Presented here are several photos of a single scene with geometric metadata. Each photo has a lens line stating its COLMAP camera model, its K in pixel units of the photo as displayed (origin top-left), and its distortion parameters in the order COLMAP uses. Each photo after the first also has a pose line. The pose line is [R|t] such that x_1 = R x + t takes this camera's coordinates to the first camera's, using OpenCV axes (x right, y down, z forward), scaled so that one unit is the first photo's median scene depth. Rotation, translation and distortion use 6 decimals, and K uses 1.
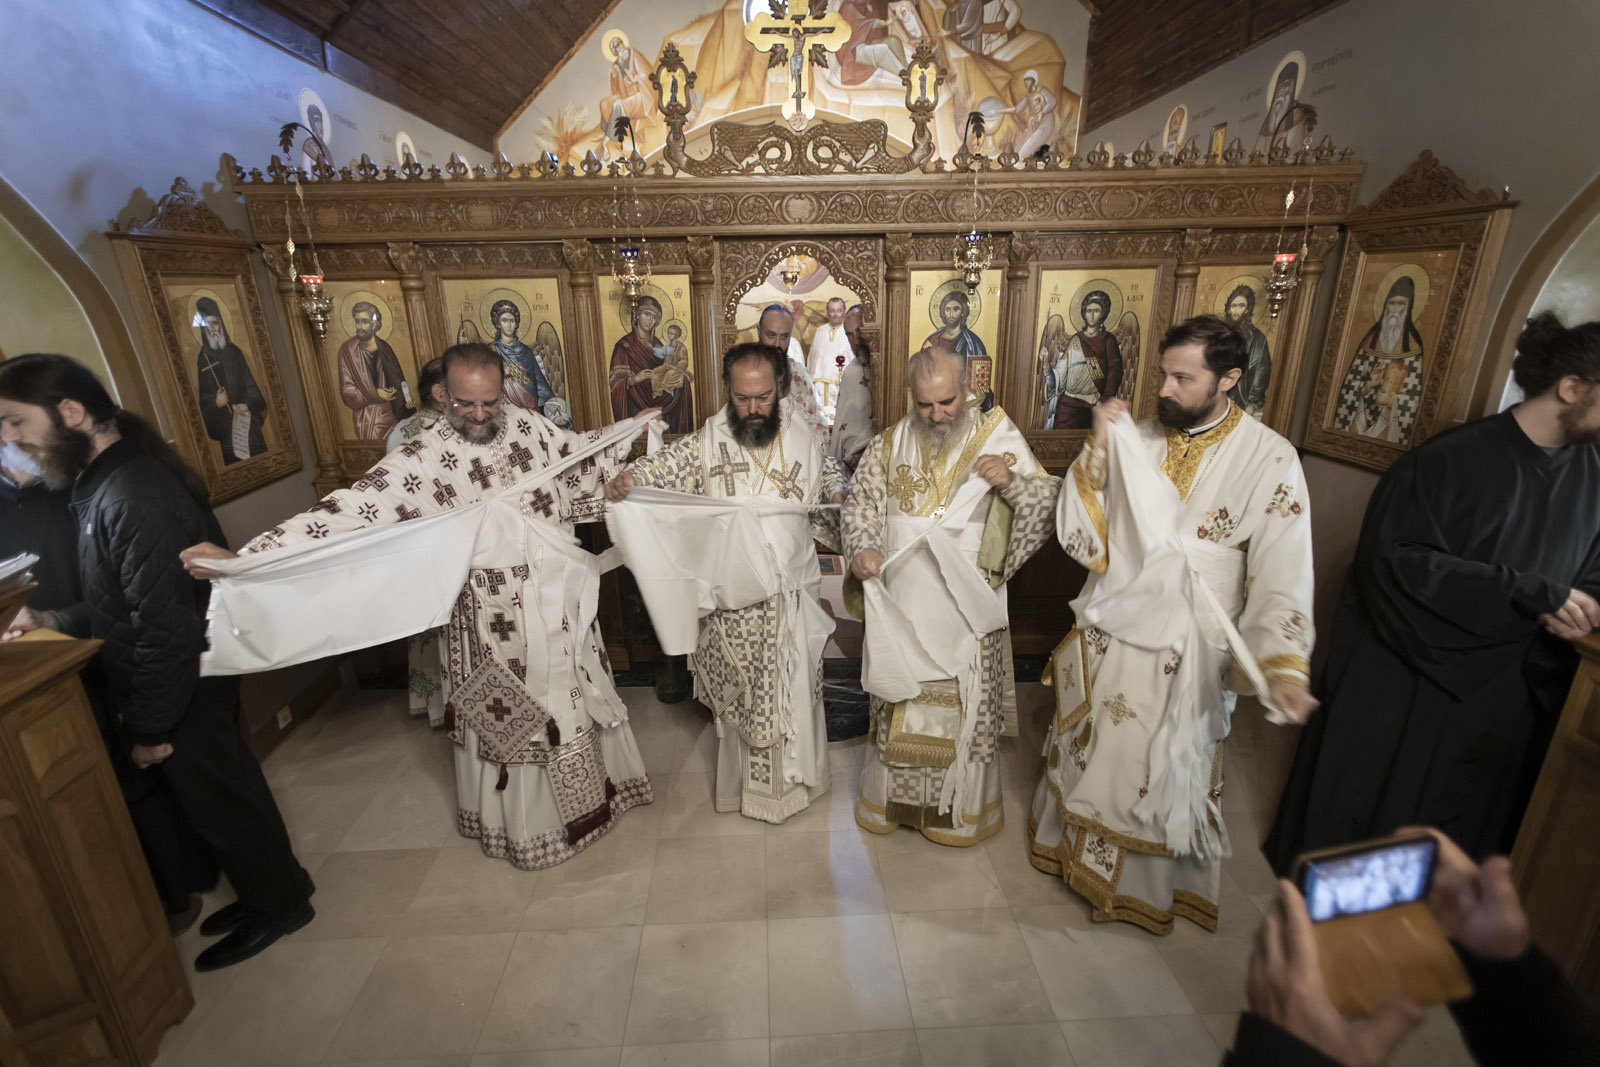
lens RADIAL K [[727.6, 0, 789.4], [0, 727.6, 532.5], [0, 0, 1]] dist [-0.002147, 0.000176]
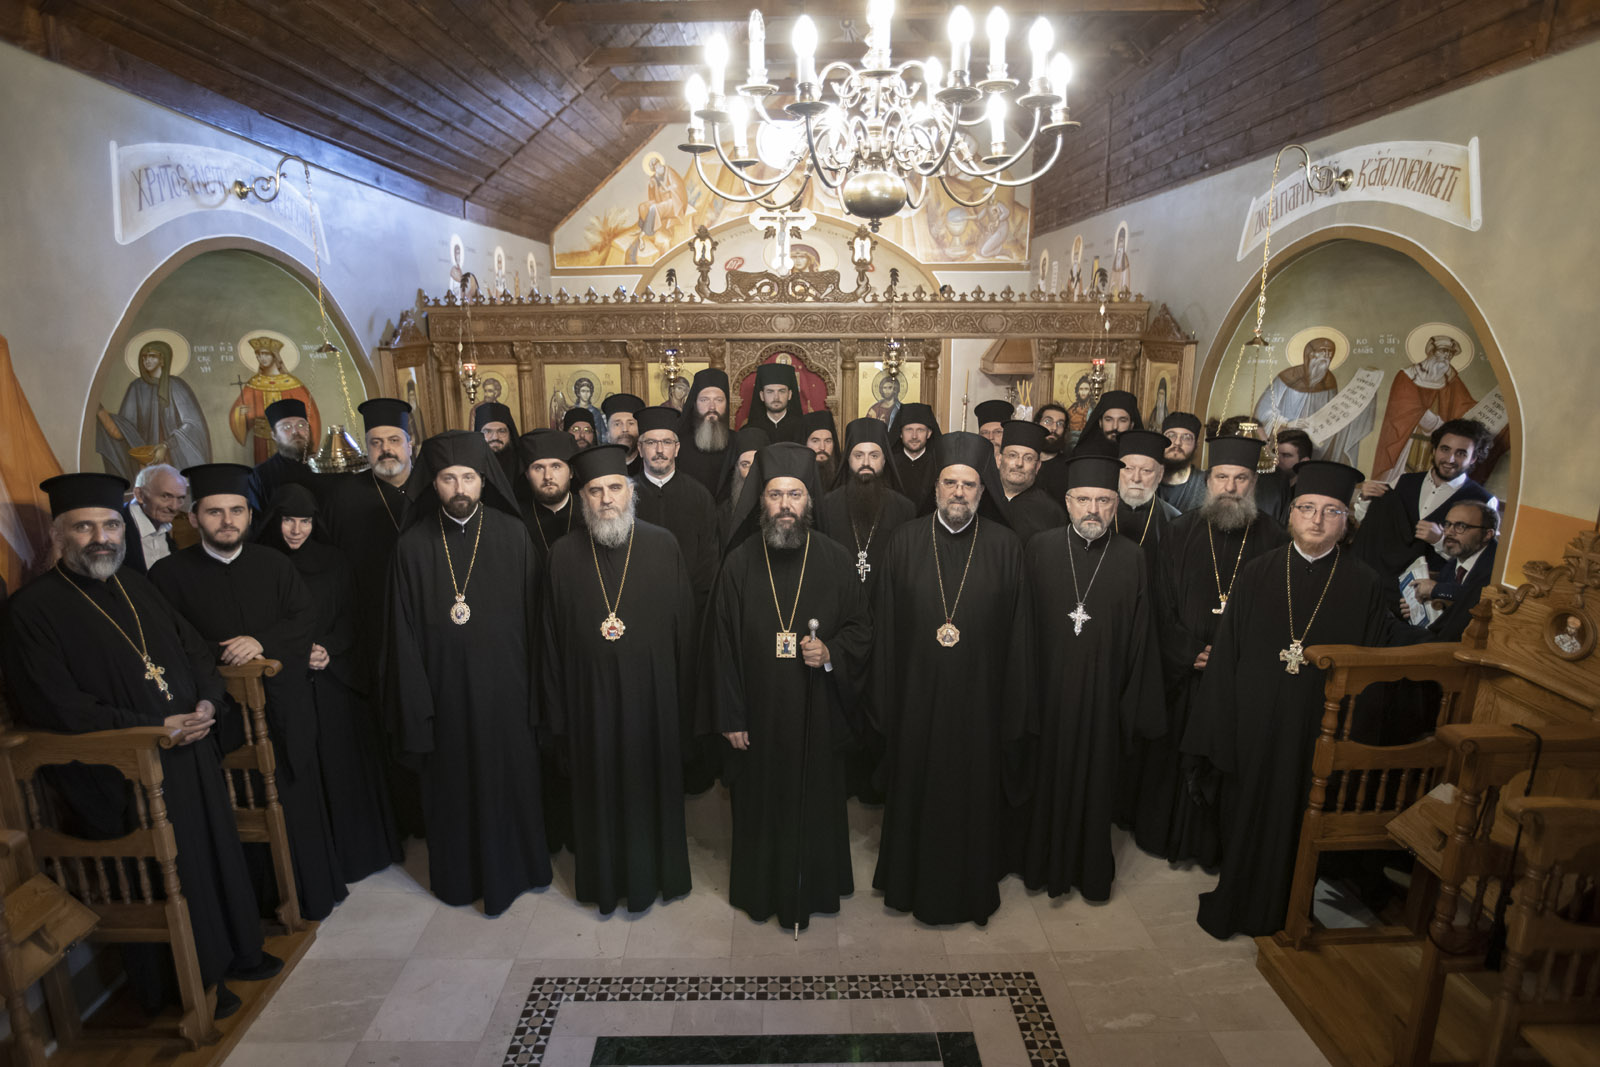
lens RADIAL K [[932.1, 0, 790.3], [0, 932.1, 542.4], [0, 0, 1]] dist [-0.088622, 0.059716]
pose [[0.999289, 0.019695, -0.032148, 0.099529], [-0.022185, 0.996625, -0.079034, 0.161430], [0.030482, 0.079691, 0.996353, -0.883018]]
